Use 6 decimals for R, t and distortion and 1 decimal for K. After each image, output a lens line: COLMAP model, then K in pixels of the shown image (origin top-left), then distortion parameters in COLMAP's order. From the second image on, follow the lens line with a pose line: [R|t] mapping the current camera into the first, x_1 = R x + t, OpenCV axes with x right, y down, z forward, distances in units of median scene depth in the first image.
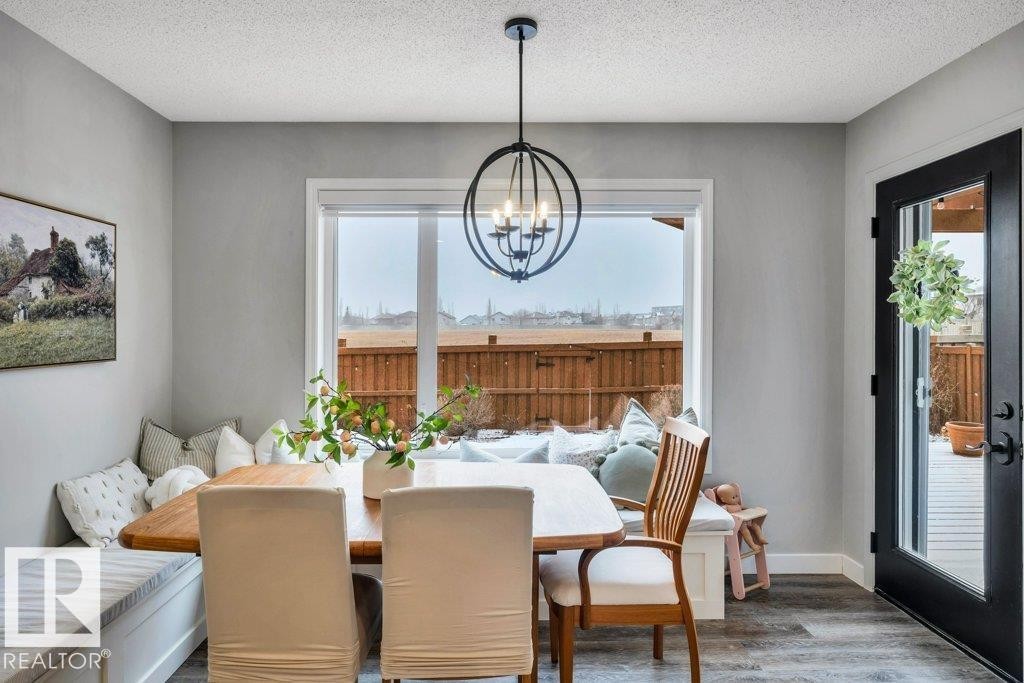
lens RADIAL K [[625.5, 0, 499.2], [0, 625.5, 331.6], [0, 0, 1]] dist [-0.001141, -0.001225]
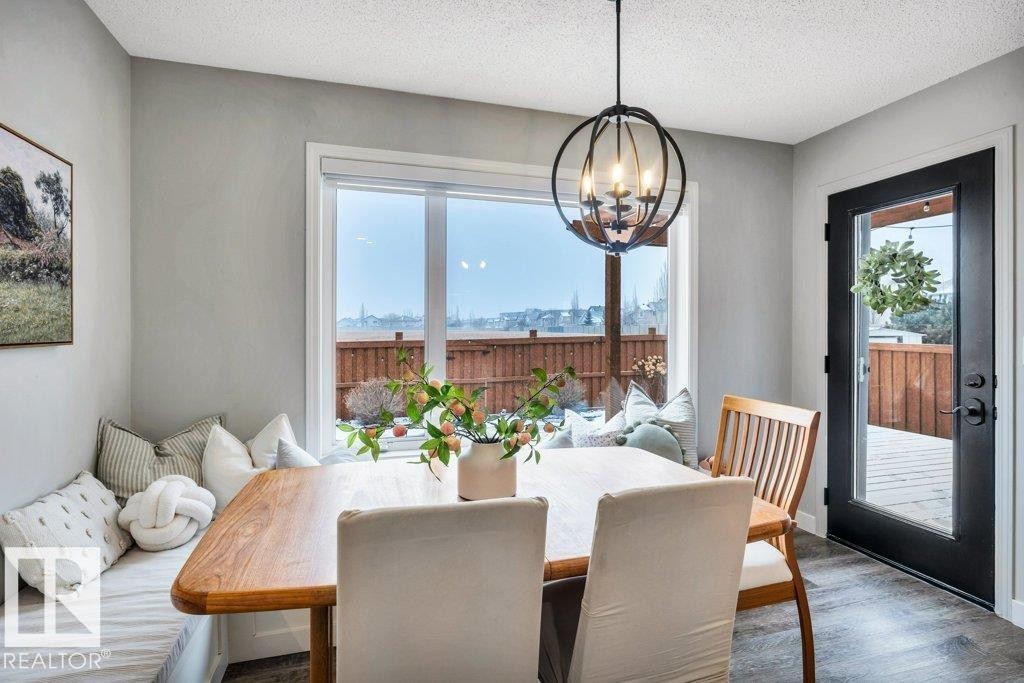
lens RADIAL K [[518.0, 0, 513.4], [0, 518.0, 336.3], [0, 0, 1]] dist [-0.004890, 0.000217]
pose [[0.958839, 0.001481, 0.283945, -0.279383], [-0.002816, 0.999987, 0.004292, 0.032677], [-0.283935, -0.004915, 0.958831, 0.249779]]
